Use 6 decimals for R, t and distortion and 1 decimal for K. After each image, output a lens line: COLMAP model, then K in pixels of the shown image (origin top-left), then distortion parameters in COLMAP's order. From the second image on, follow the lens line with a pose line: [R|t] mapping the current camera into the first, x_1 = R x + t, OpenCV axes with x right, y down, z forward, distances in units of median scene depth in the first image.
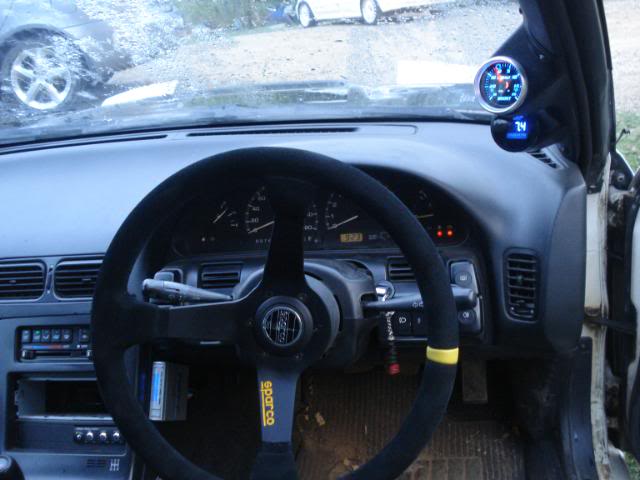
lens RADIAL K [[720.0, 0, 319.6], [0, 720.0, 238.1], [0, 0, 1]] dist [-0.108639, 0.000000]
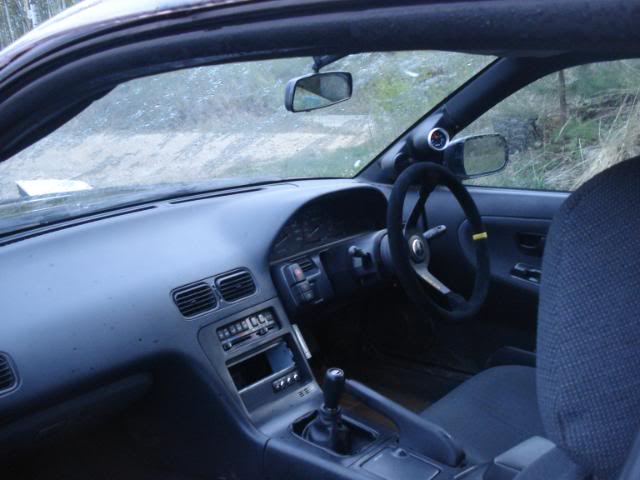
lens RADIAL K [[720.0, 0, 320.2], [0, 720.0, 240.9], [0, 0, 1]] dist [-0.108639, 0.000000]
pose [[0.515801, -0.112639, 0.849272, -1.445026], [0.284778, 0.957491, -0.045967, 0.082902], [-0.807992, 0.265564, 0.525951, 0.073402]]
